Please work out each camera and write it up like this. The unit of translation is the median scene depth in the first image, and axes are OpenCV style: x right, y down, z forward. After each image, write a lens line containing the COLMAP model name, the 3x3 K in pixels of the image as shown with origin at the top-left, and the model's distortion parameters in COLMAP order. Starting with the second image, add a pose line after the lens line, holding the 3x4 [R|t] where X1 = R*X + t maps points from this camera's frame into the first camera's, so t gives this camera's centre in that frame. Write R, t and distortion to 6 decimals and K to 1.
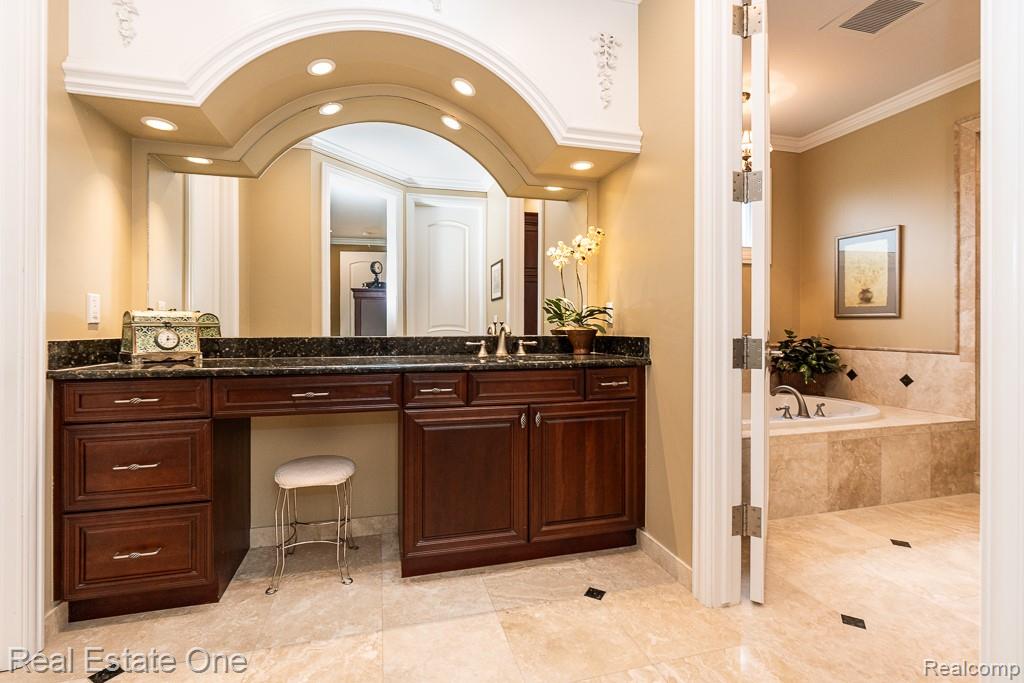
lens RADIAL K [[469.1, 0, 511.7], [0, 469.1, 334.8], [0, 0, 1]] dist [-0.008880, 0.002858]
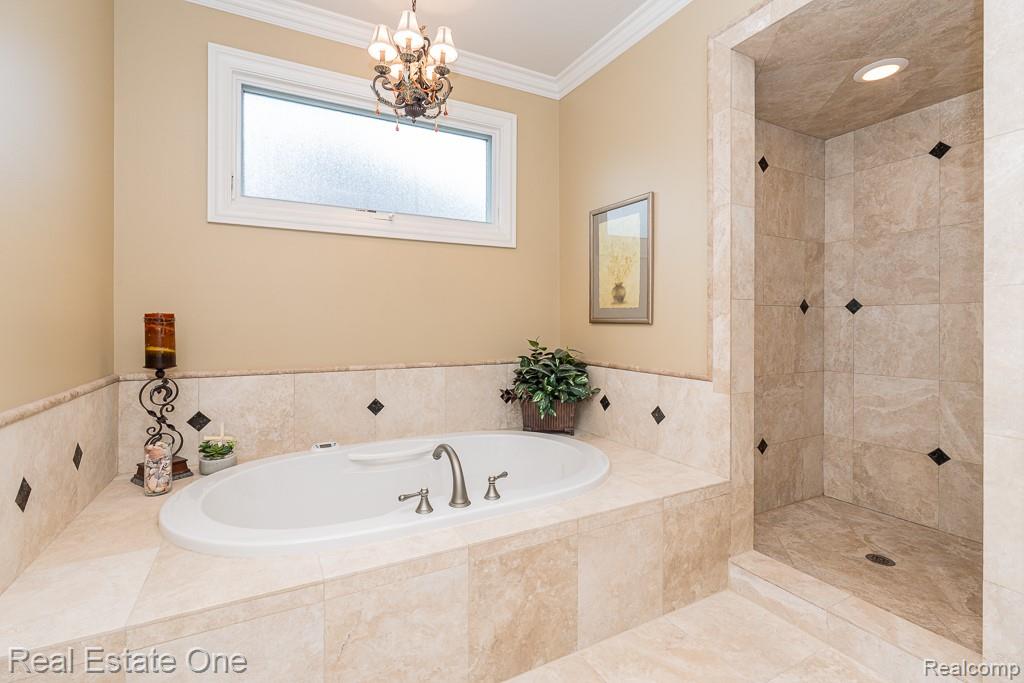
lens RADIAL K [[469.1, 0, 510.7], [0, 469.1, 335.0], [0, 0, 1]] dist [-0.008880, 0.002858]
pose [[0.973585, -0.004948, 0.228272, 0.546553], [0.002931, 0.999954, 0.009174, -0.033345], [-0.228306, -0.008262, 0.973554, 0.428219]]
